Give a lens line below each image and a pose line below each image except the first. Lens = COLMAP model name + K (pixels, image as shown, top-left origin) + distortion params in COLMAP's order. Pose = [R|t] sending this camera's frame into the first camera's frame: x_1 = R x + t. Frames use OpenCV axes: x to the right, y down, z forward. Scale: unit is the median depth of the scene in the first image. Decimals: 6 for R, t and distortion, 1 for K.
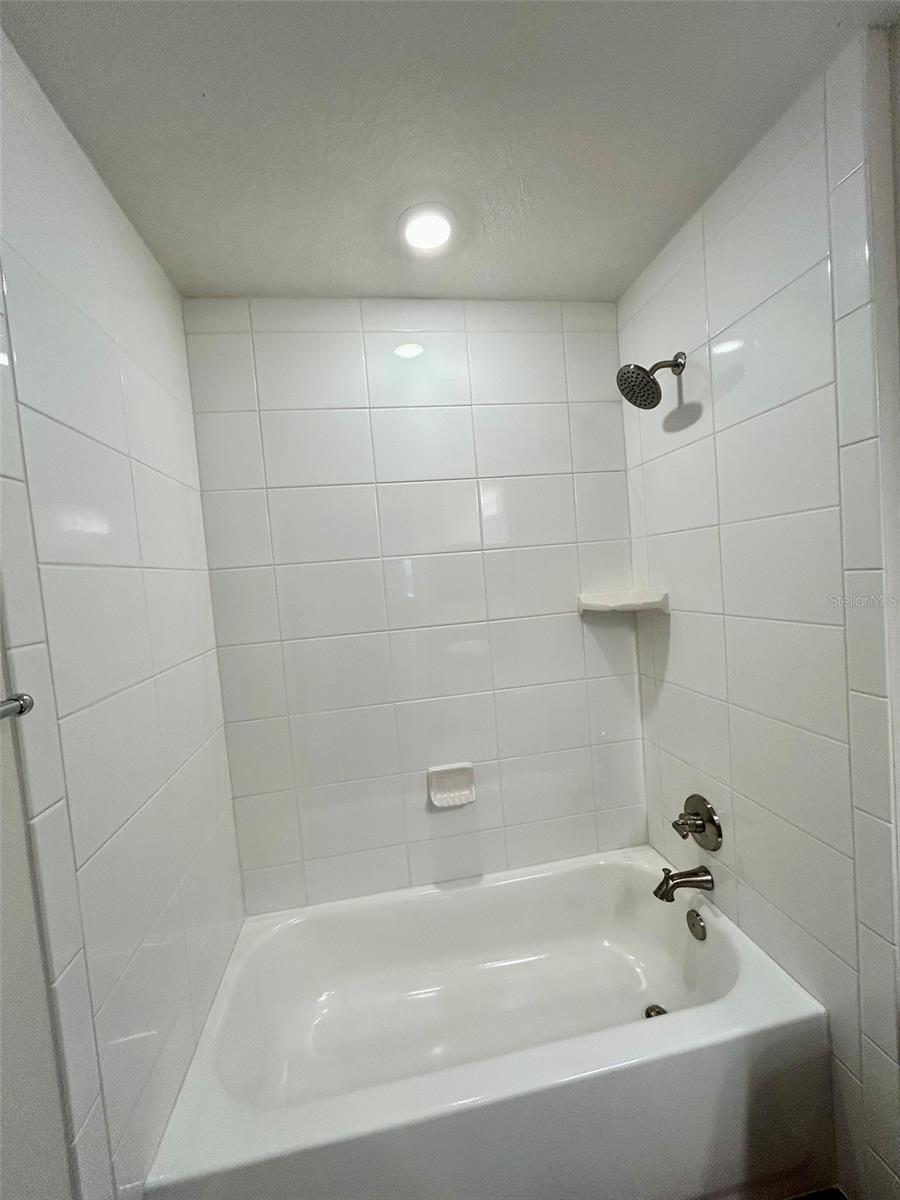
lens RADIAL K [[482.7, 0, 450.0], [0, 482.7, 600.0], [0, 0, 1]] dist [-0.000895, -0.000123]
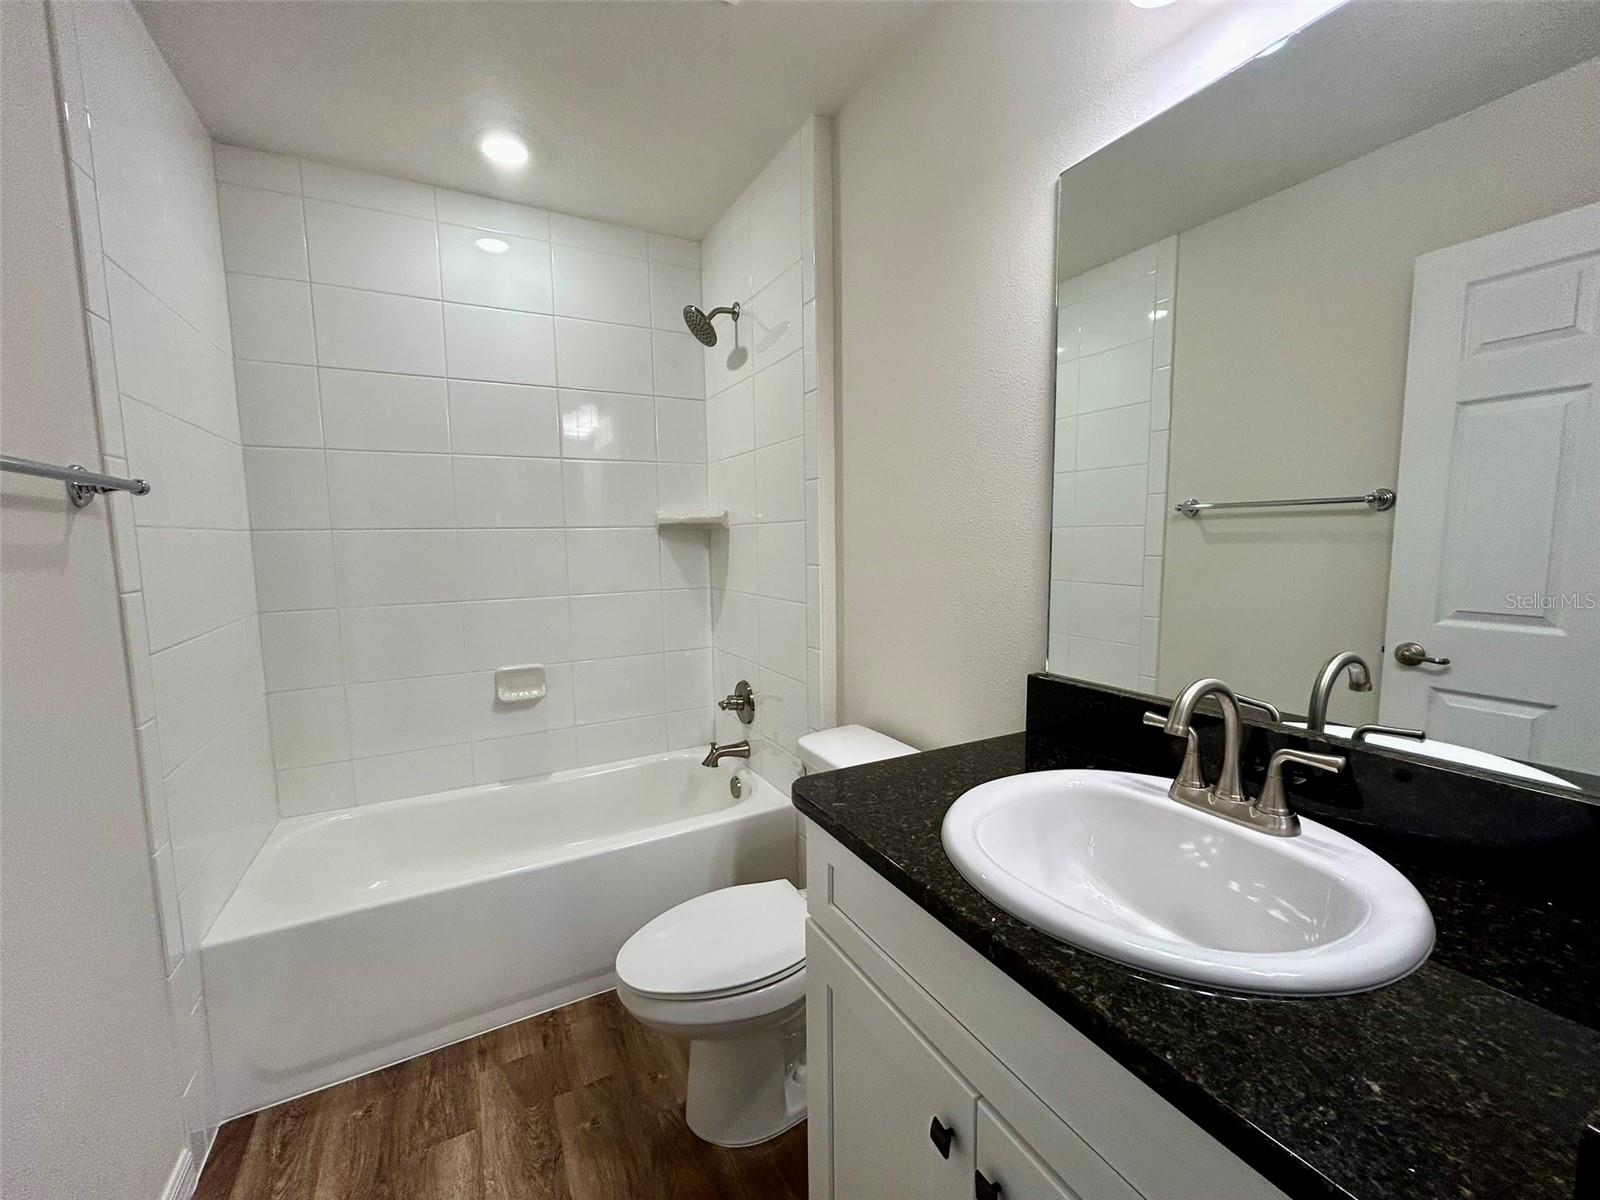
lens RADIAL K [[643.7, 0, 795.6], [0, 643.7, 601.1], [0, 0, 1]] dist [-0.000895, -0.000123]
pose [[0.945232, 0.032000, 0.324828, 0.116752], [-0.042140, 0.998818, 0.024229, 0.165044], [-0.323669, -0.036591, 0.945463, -0.536715]]
